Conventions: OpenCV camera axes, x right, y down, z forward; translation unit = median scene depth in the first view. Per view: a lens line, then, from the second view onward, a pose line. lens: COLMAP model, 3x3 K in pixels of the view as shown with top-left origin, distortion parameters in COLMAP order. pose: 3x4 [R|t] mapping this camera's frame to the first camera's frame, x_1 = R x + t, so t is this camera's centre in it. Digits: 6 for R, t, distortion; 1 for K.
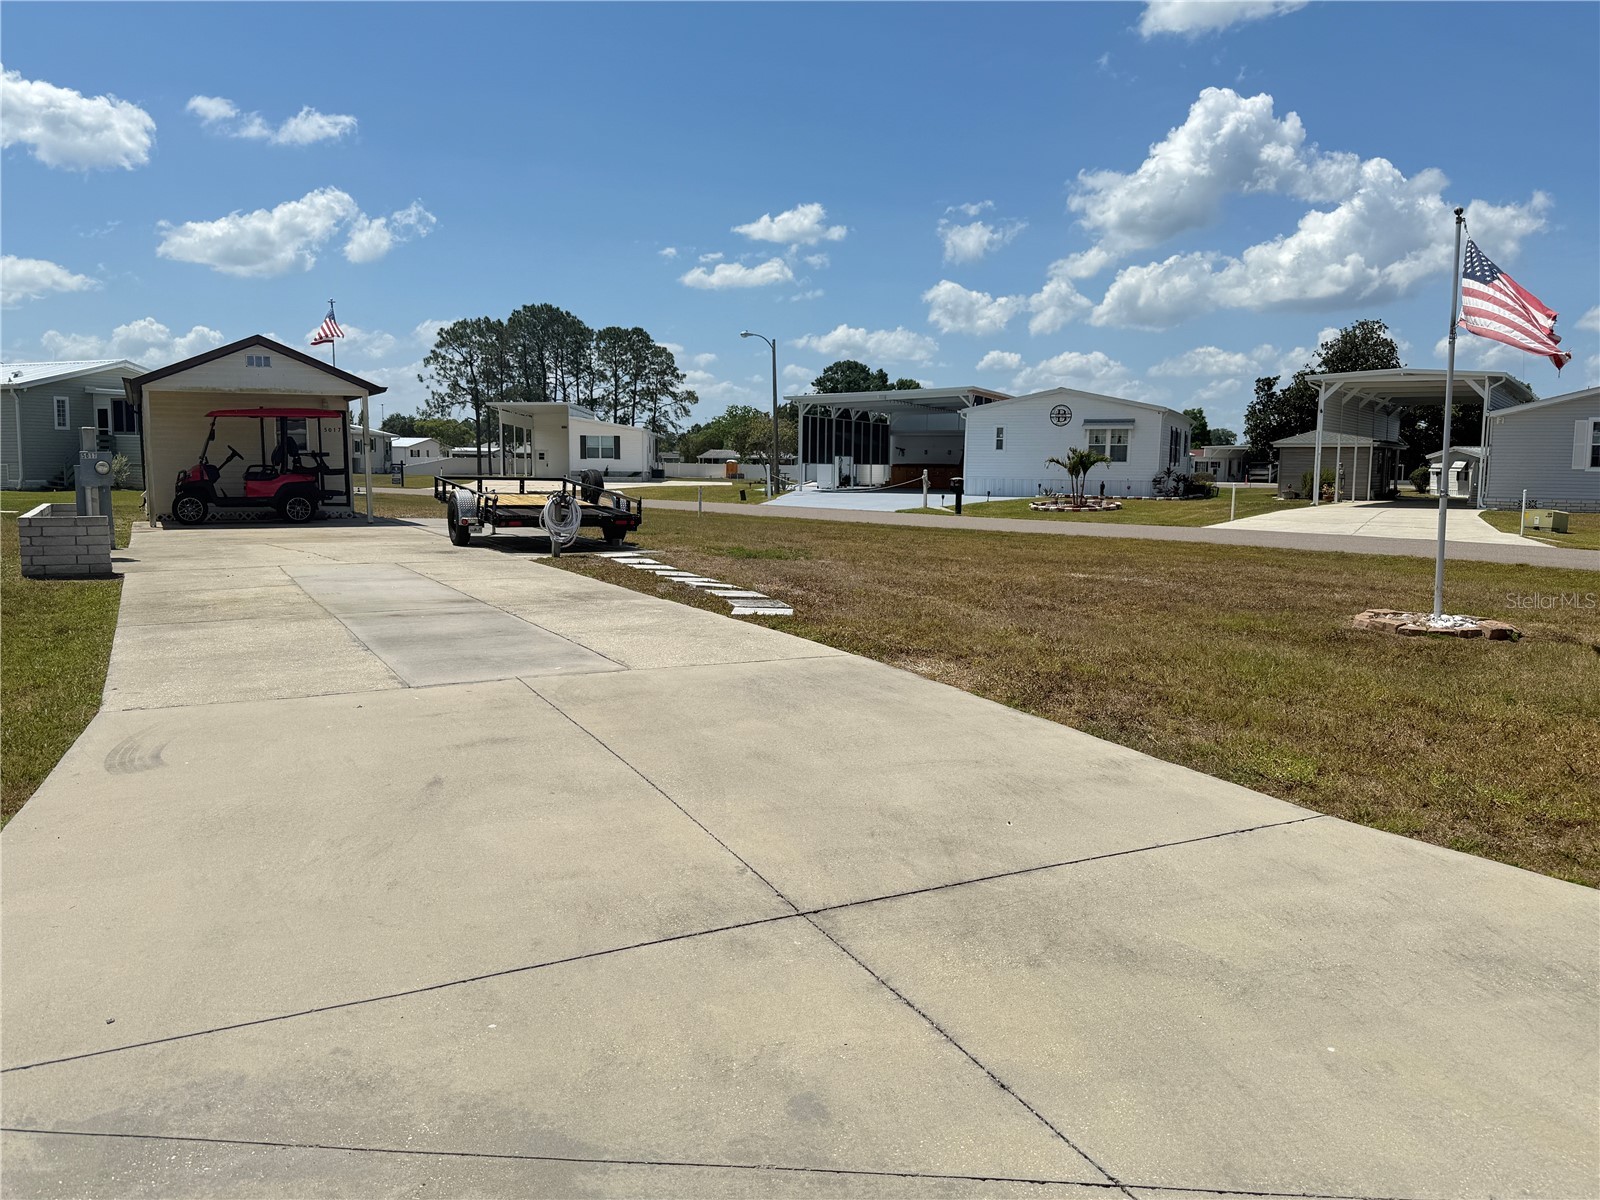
lens RADIAL K [[1273.2, 0, 787.8], [0, 1273.2, 606.0], [0, 0, 1]] dist [0.163041, -0.289374]
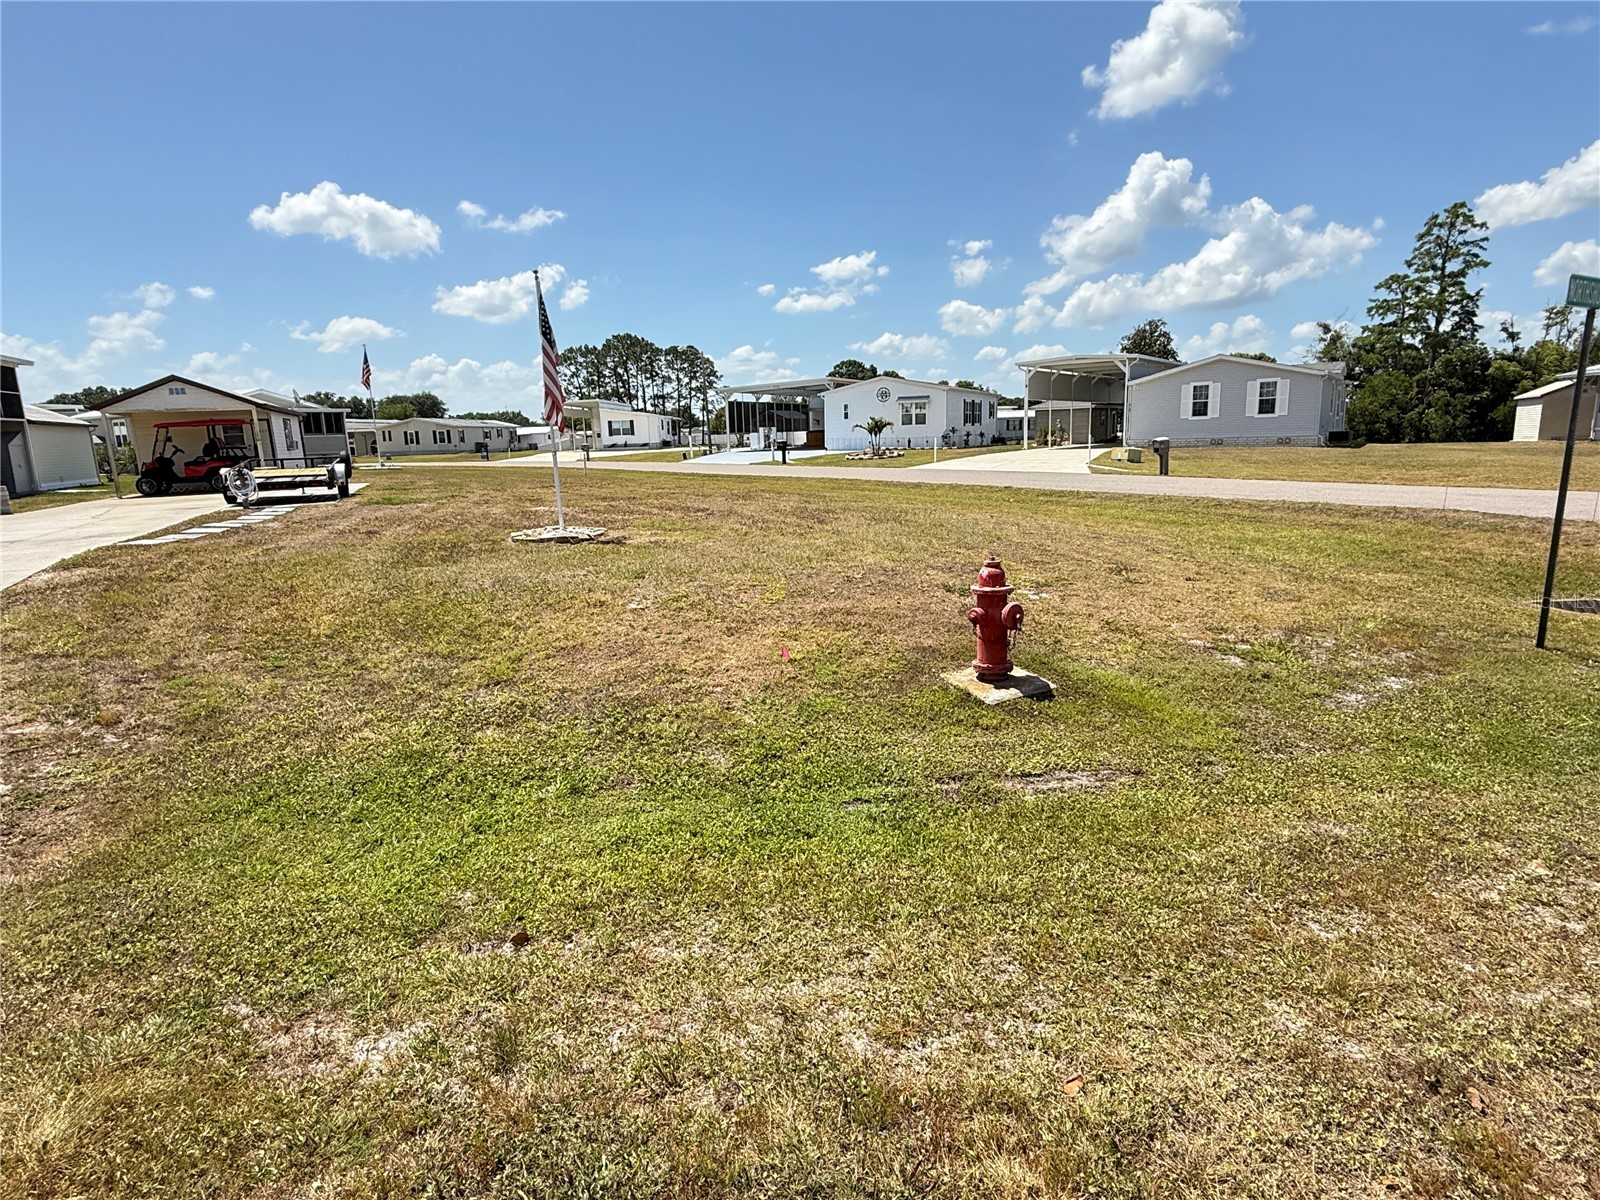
lens RADIAL K [[856.0, 0, 806.0], [0, 856.0, 594.2], [0, 0, 1]] dist [0.002306, -0.000054]
pose [[0.997680, -0.031765, -0.060219, 0.128091], [0.036272, 0.996502, 0.075290, 0.004458], [0.057617, -0.077299, 0.995342, -0.018567]]
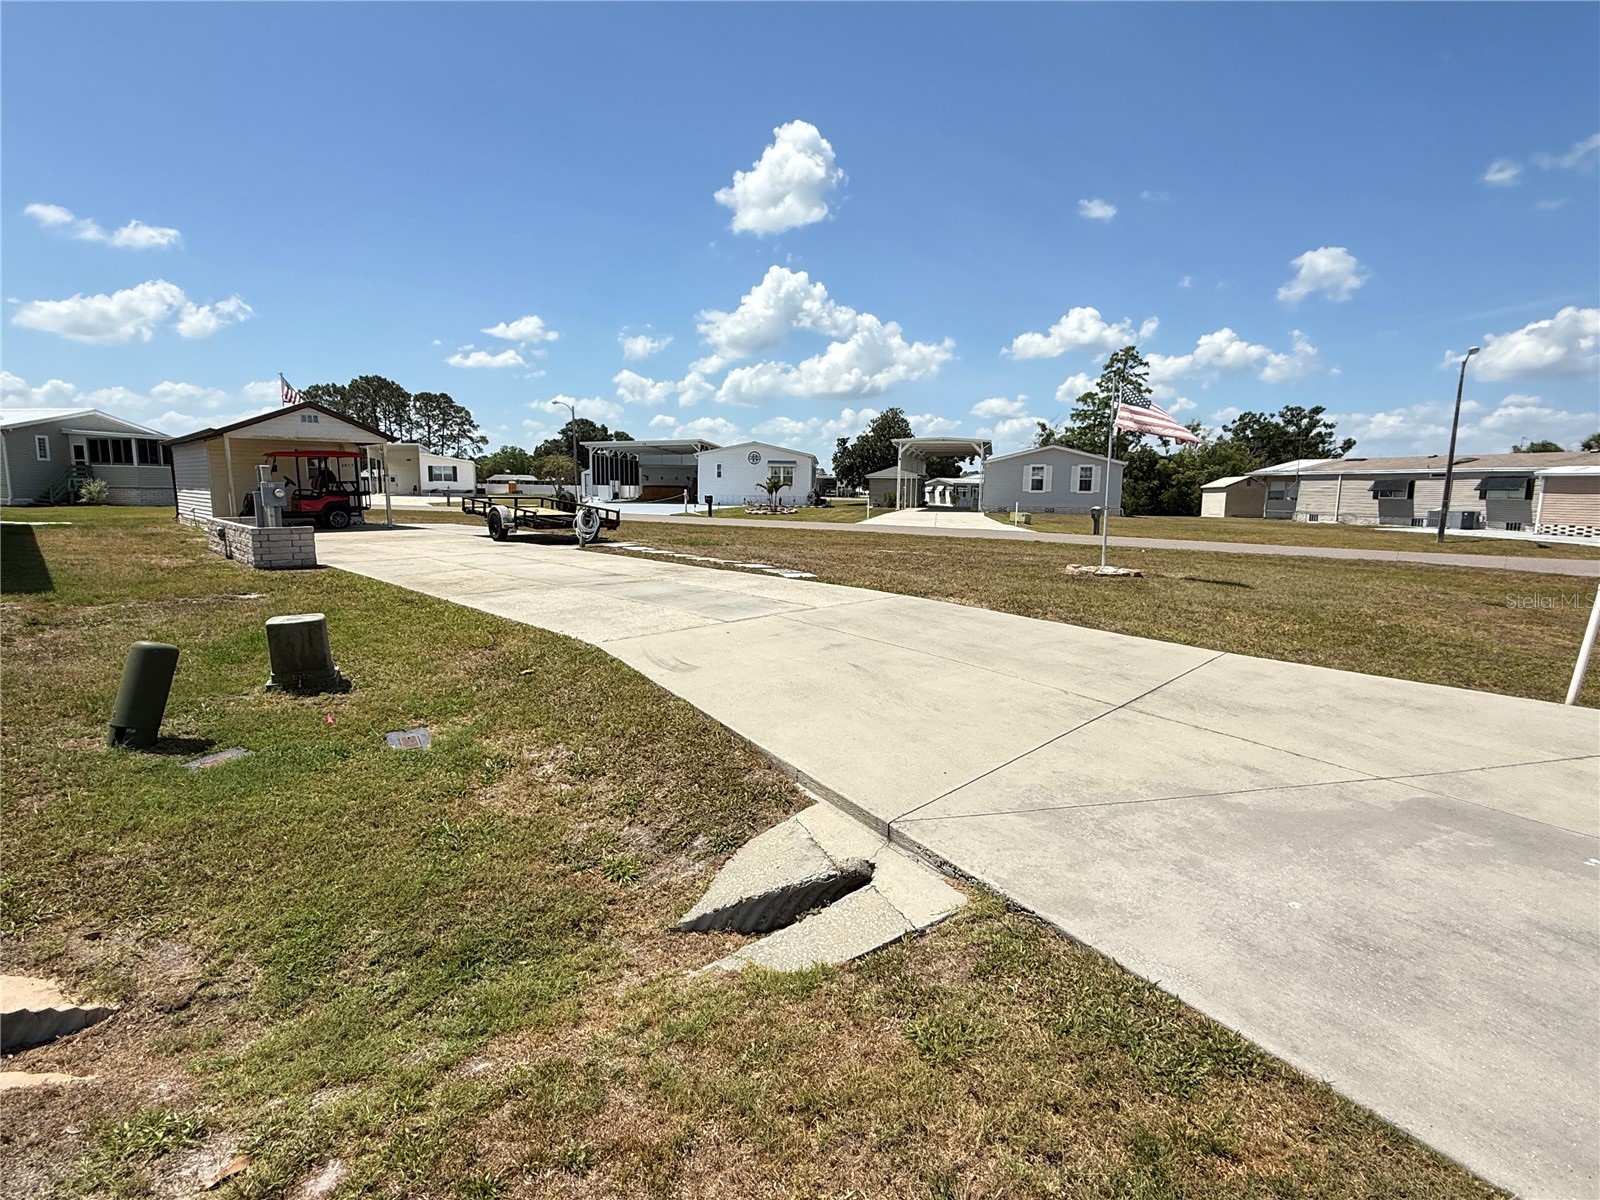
lens RADIAL K [[784.9, 0, 791.2], [0, 784.9, 593.5], [0, 0, 1]] dist [0.002767, -0.000422]
pose [[0.948538, -0.040609, 0.314050, -0.054377], [0.031924, 0.998954, 0.032751, -0.000857], [-0.315051, -0.021040, 0.948841, -0.005216]]
